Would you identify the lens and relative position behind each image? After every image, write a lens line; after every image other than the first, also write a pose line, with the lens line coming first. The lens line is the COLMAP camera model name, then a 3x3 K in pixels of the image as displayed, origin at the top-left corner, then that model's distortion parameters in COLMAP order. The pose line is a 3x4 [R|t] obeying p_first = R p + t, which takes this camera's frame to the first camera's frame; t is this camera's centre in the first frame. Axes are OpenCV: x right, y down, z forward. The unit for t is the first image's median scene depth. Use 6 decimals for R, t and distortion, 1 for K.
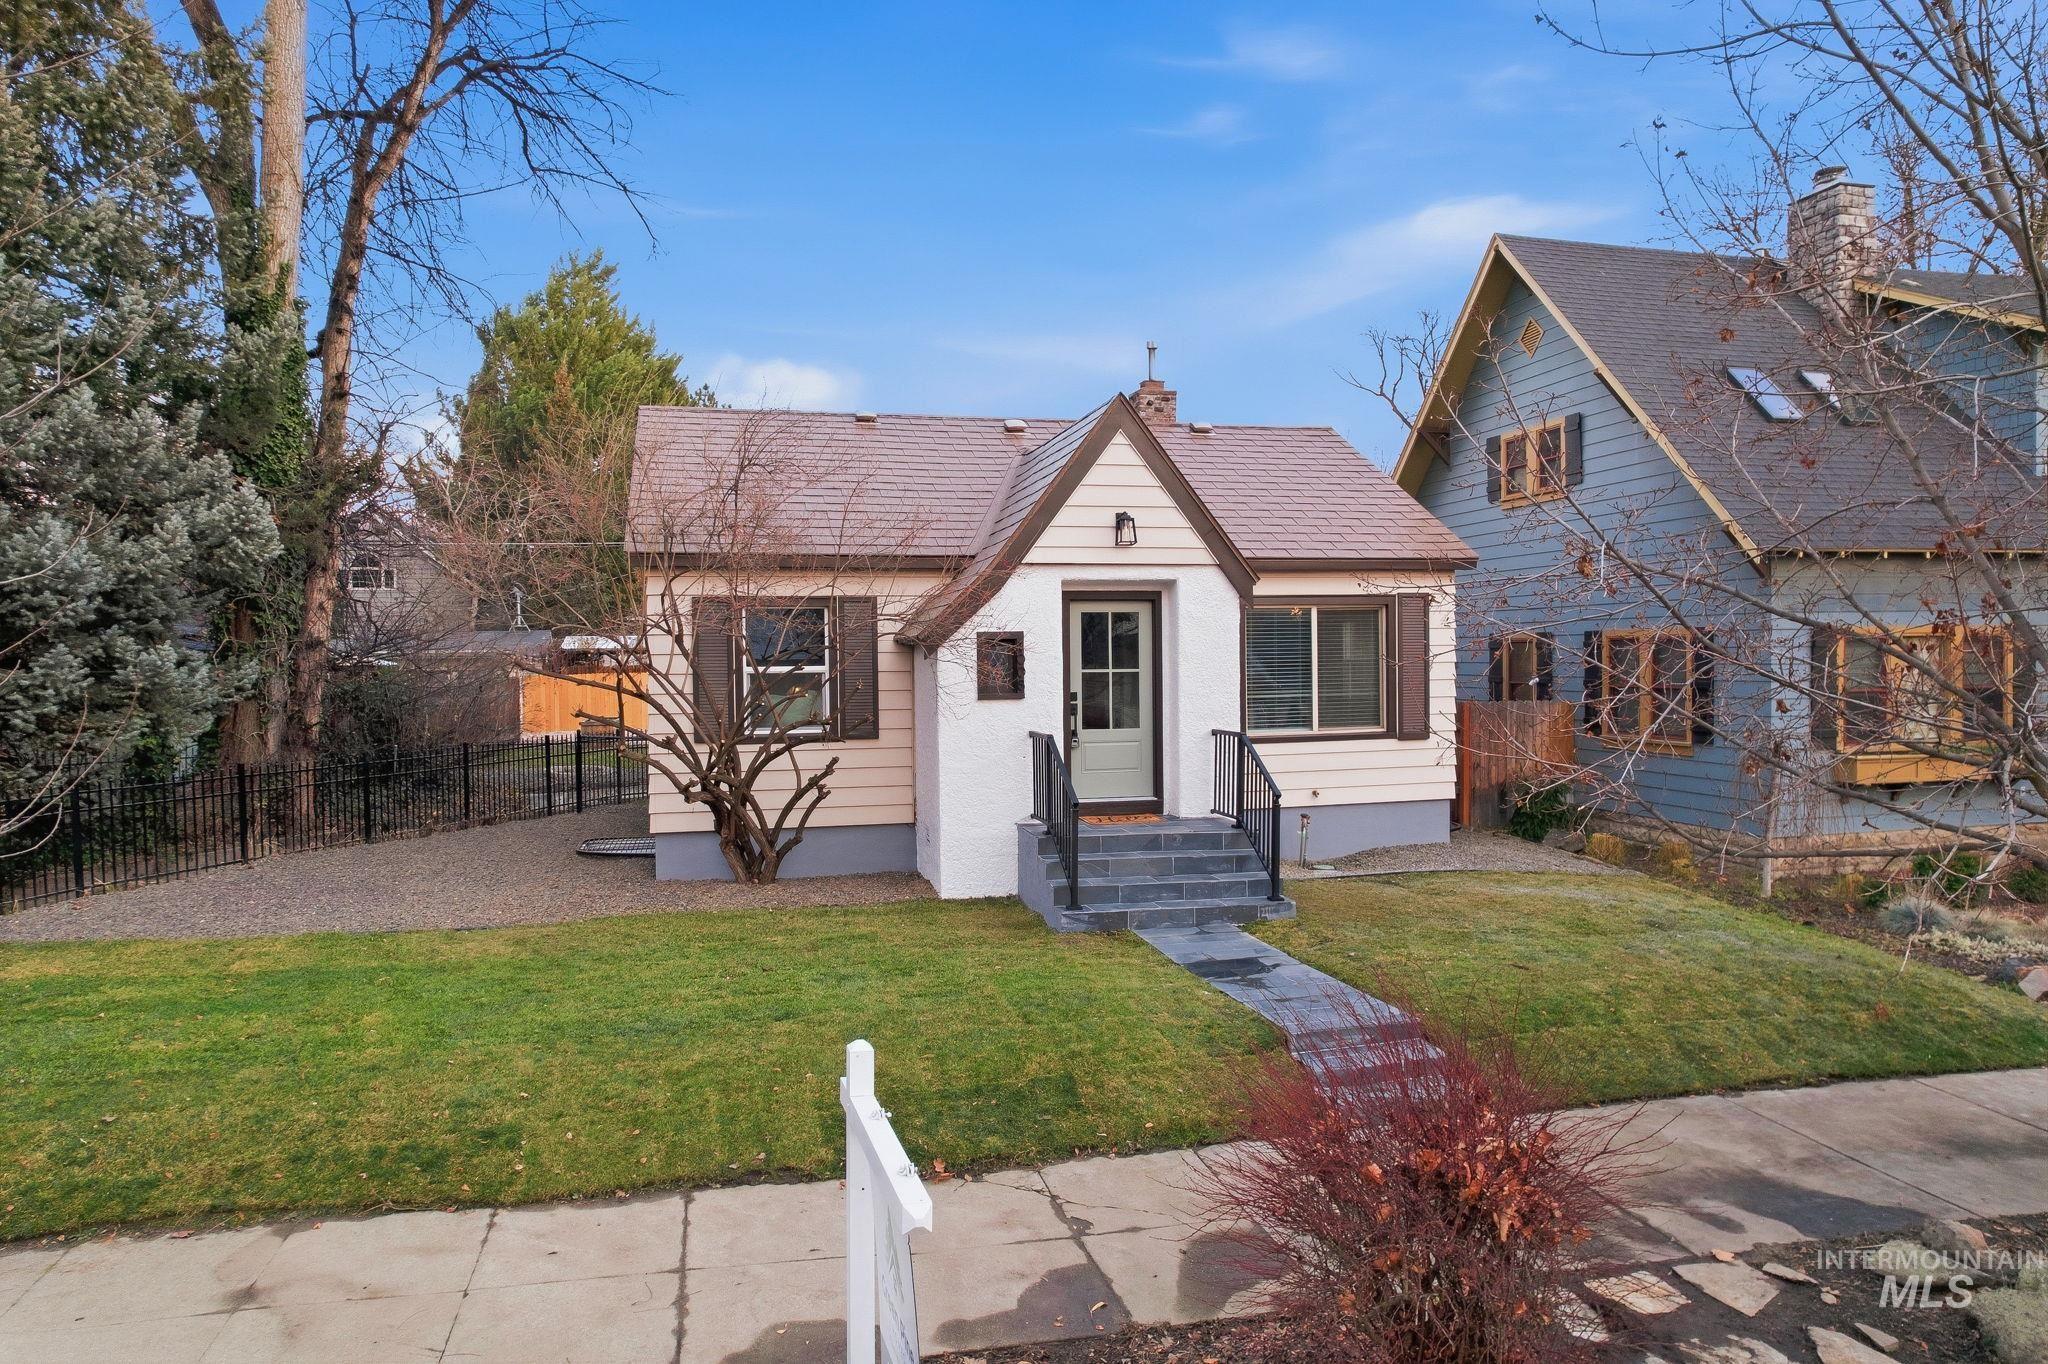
lens RADIAL K [[1326.0, 0, 1024.0], [0, 1326.0, 682.0], [0, 0, 1]] dist [-0.085978, 0.087227]
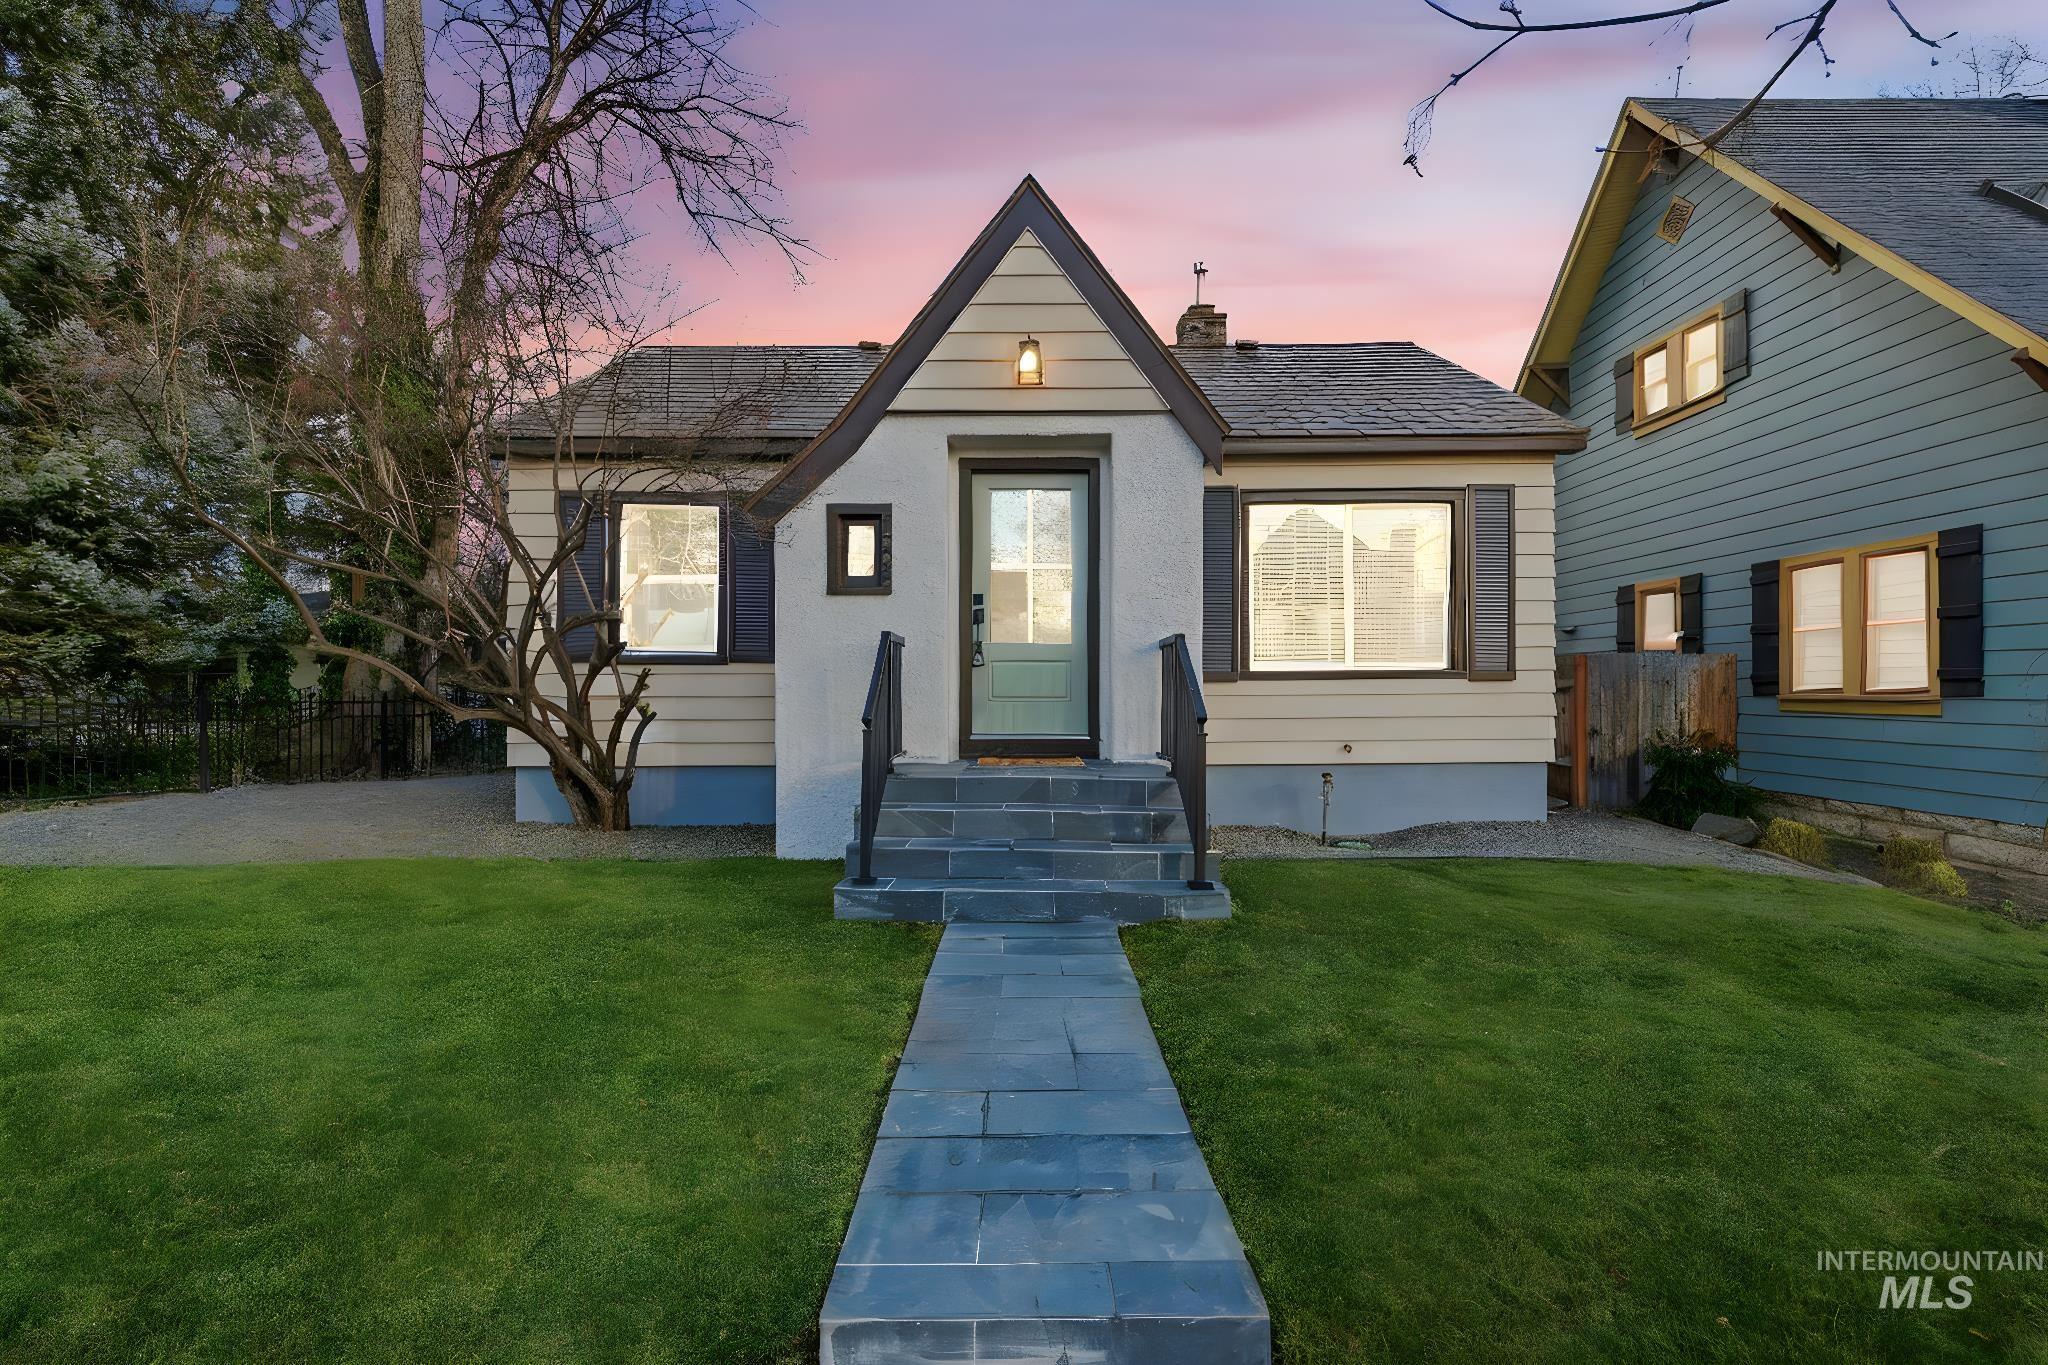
lens RADIAL K [[930.4, 0, 1019.0], [0, 930.4, 688.4], [0, 0, 1]] dist [0.000865, 0.000148]
pose [[0.970878, 0.008129, -0.239437, 0.188318], [-0.013267, 0.999715, -0.019855, 0.072393], [0.239207, 0.022454, 0.970709, 0.492881]]
